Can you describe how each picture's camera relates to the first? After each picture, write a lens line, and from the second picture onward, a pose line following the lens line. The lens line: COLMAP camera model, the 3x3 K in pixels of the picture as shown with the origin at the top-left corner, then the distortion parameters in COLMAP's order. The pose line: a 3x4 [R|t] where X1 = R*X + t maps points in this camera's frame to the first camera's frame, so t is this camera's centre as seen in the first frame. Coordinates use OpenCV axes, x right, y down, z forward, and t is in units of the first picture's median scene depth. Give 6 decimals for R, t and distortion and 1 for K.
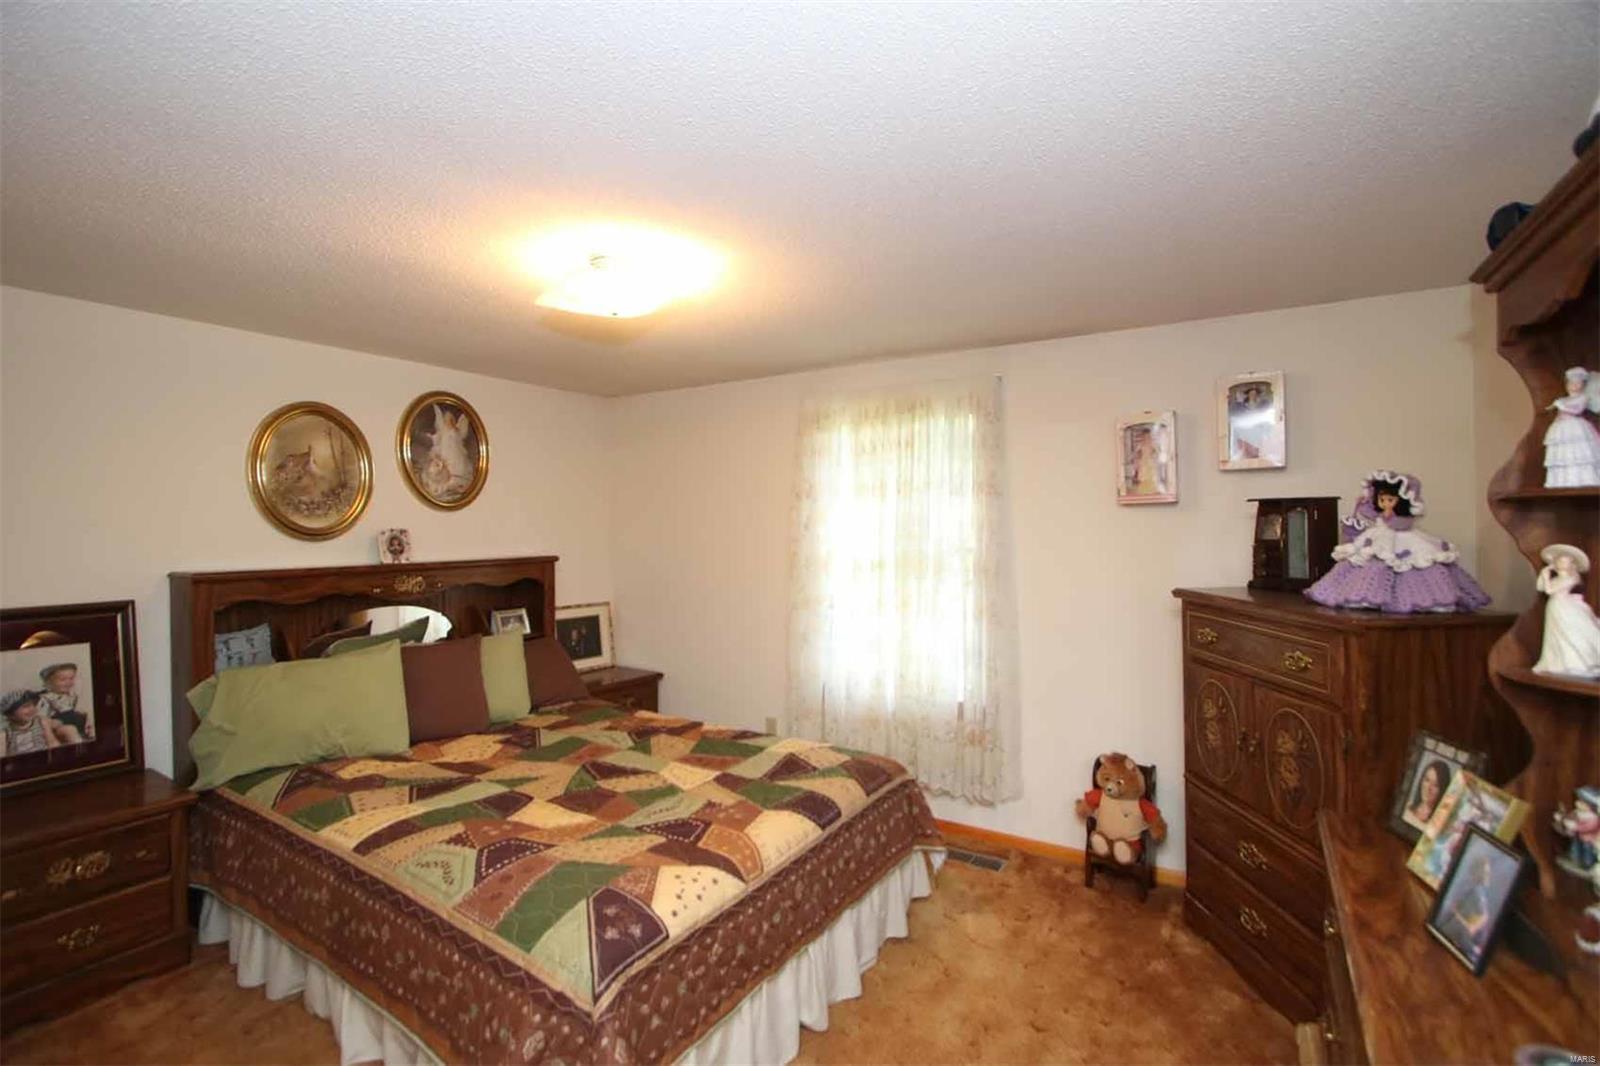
lens RADIAL K [[733.7, 0, 790.3], [0, 733.7, 525.5], [0, 0, 1]] dist [-0.006554, -0.000479]
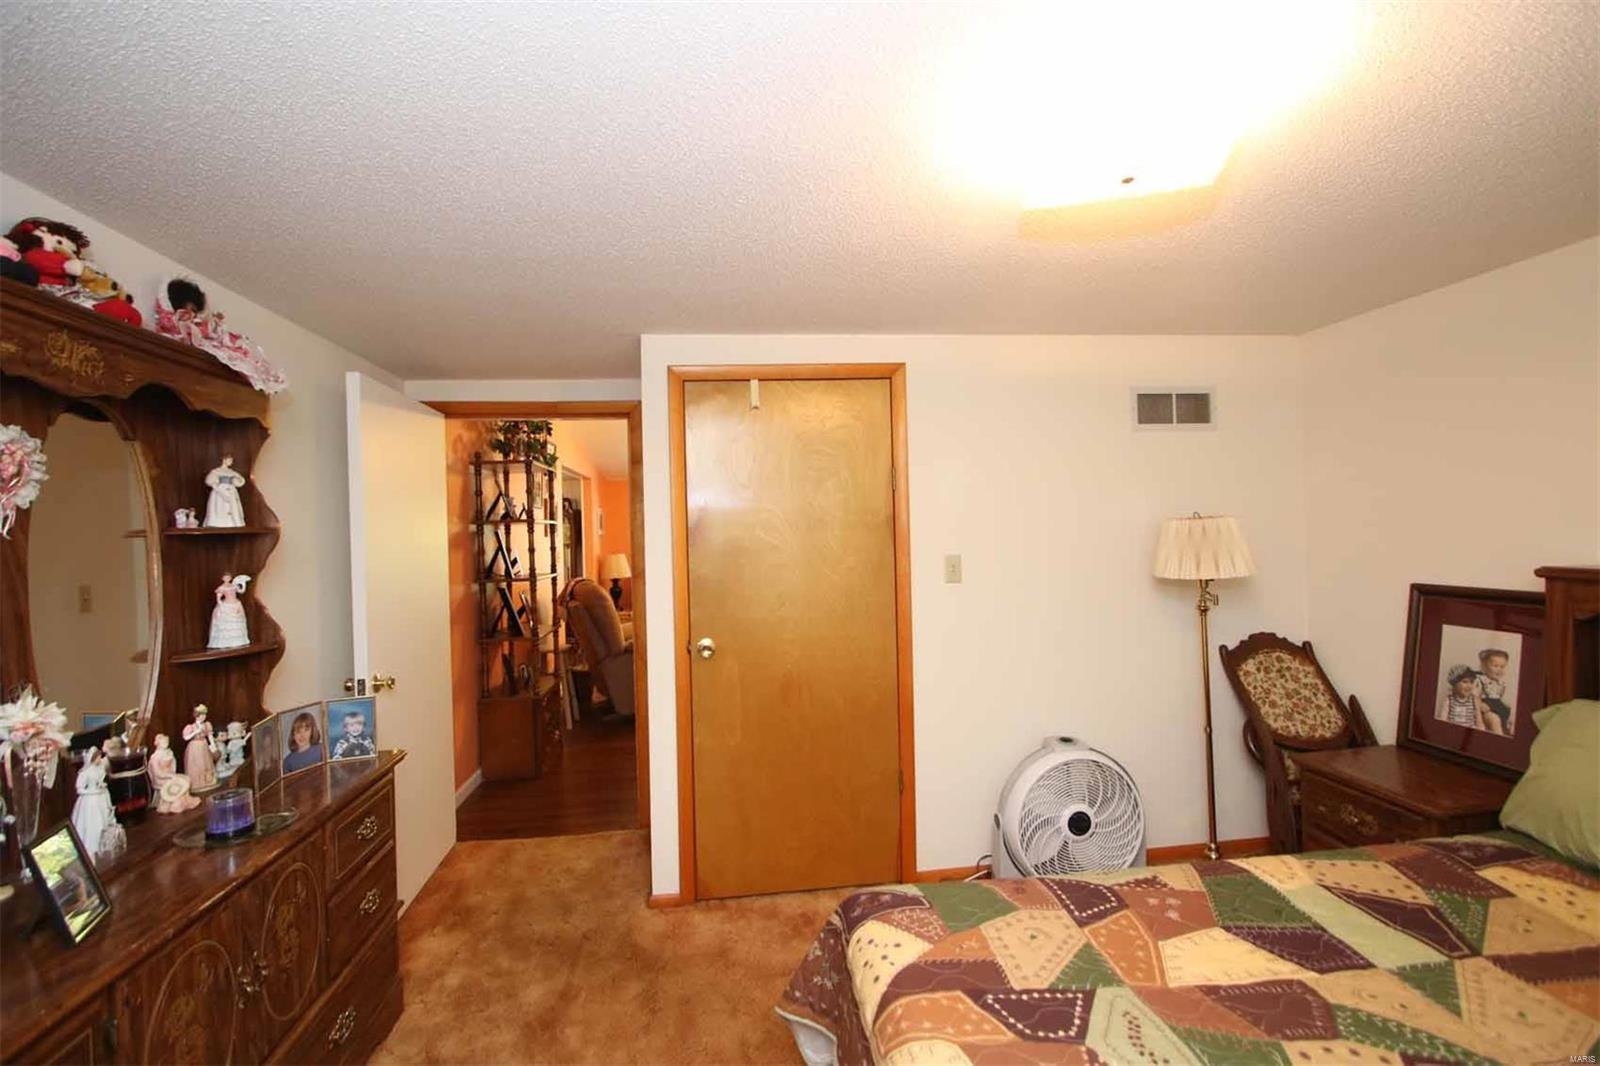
lens RADIAL K [[733.7, 0, 790.3], [0, 733.7, 525.5], [0, 0, 1]] dist [-0.006554, -0.000479]
pose [[-0.769588, 0.026336, -0.637997, 0.345789], [0.030891, 0.999515, 0.003997, -0.008427], [0.637793, -0.016633, -0.770029, 1.170378]]
